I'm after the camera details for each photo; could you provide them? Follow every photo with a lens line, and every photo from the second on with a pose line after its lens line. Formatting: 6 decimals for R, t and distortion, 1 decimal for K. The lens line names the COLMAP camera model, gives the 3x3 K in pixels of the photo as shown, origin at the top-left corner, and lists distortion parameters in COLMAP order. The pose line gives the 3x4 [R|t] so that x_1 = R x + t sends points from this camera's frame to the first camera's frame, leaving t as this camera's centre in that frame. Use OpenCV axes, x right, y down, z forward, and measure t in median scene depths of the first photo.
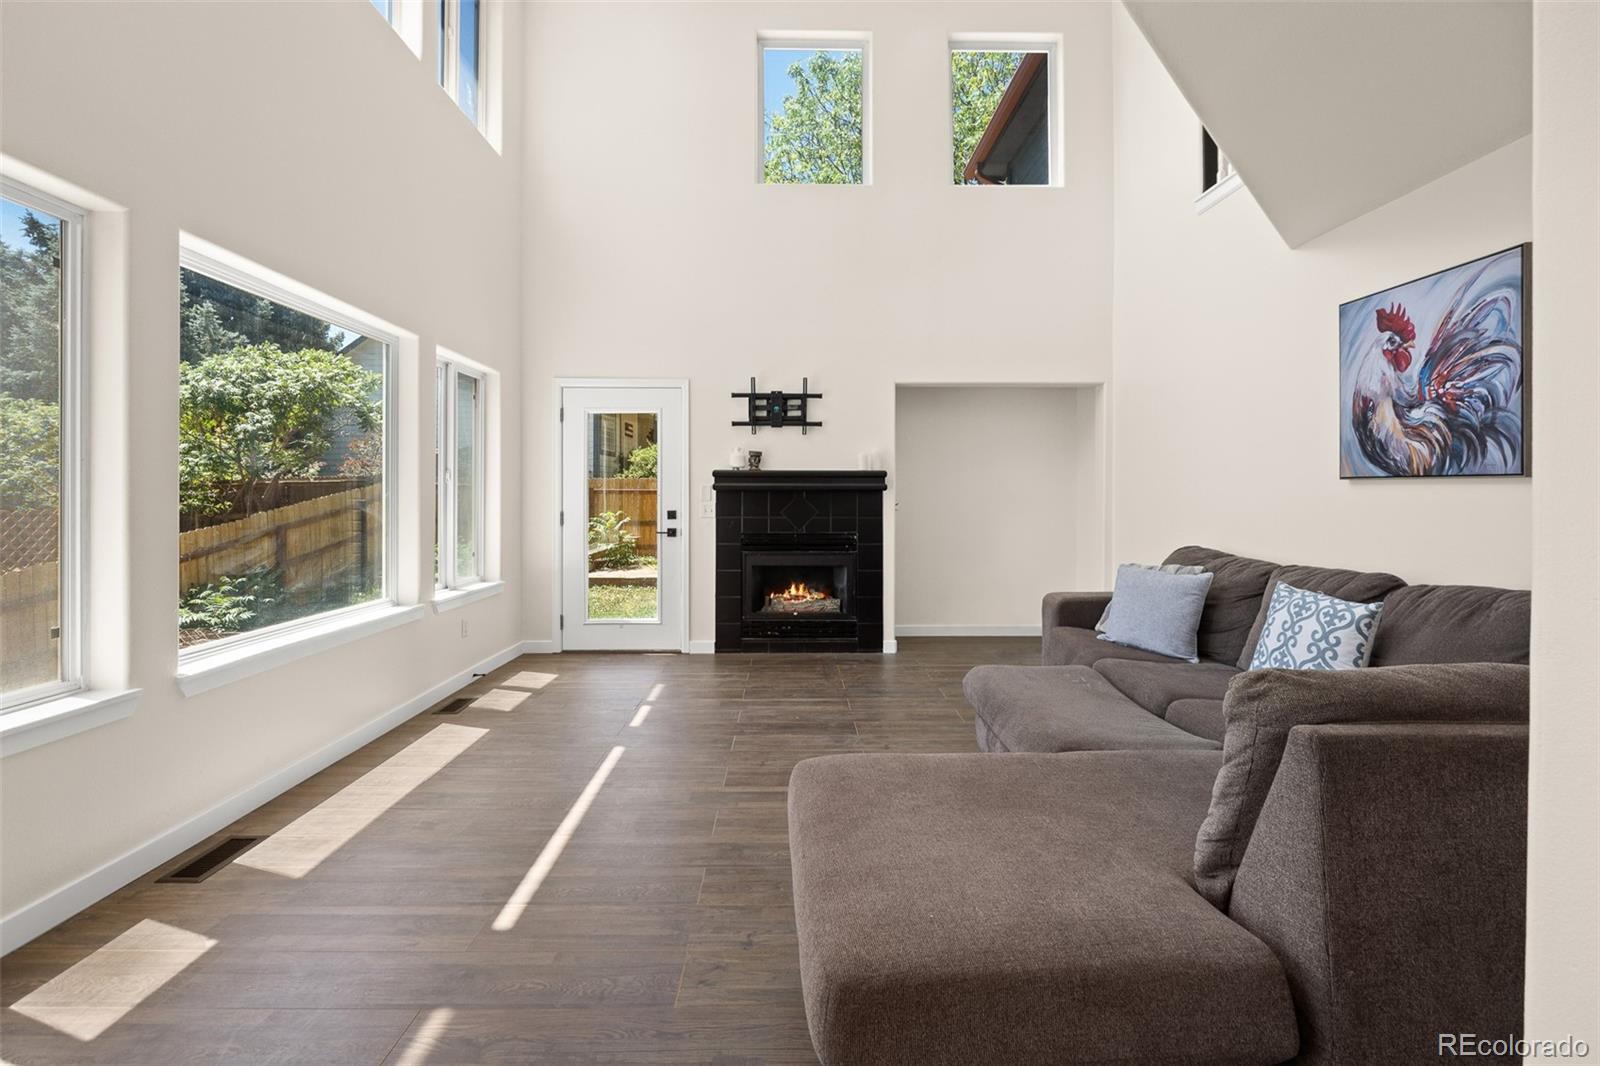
lens RADIAL K [[698.8, 0, 788.3], [0, 698.8, 497.9], [0, 0, 1]] dist [-0.004103, -0.000113]
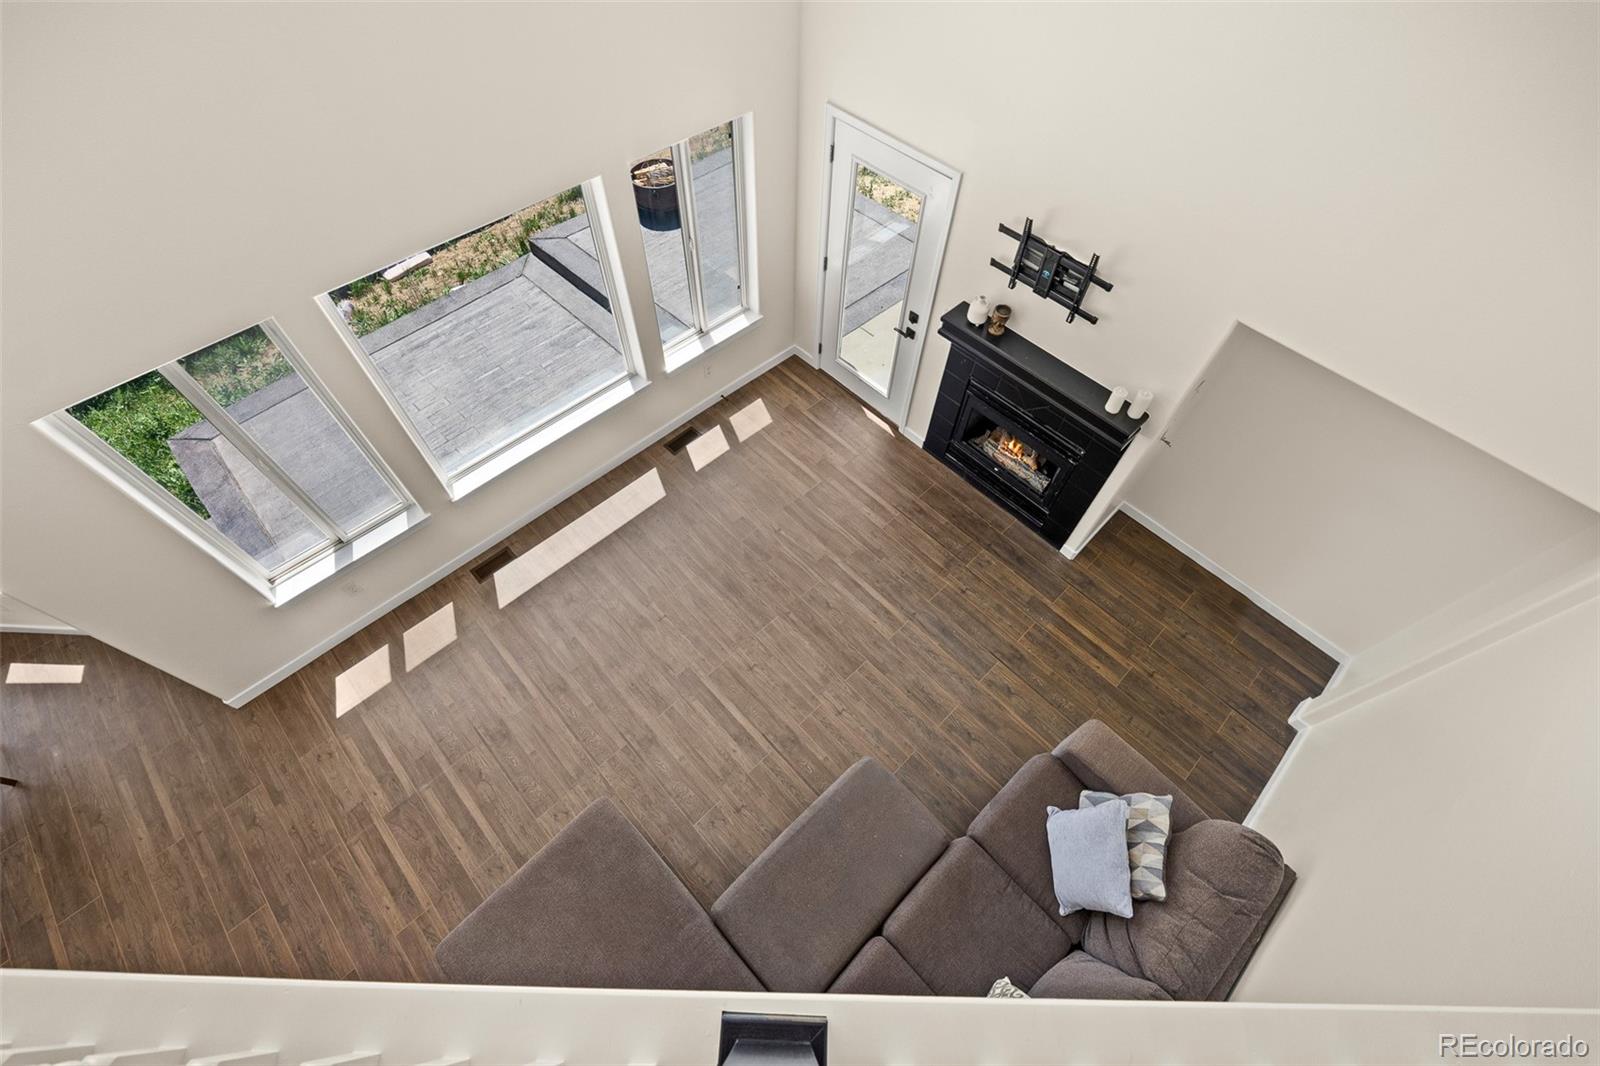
lens RADIAL K [[698.8, 0, 798.1], [0, 698.8, 527.5], [0, 0, 1]] dist [-0.004103, -0.000113]
pose [[0.686876, 0.614039, -0.388789, 0.238316], [-0.015005, 0.546819, 0.837116, -0.565588], [0.726620, -0.569162, 0.384810, 0.407490]]
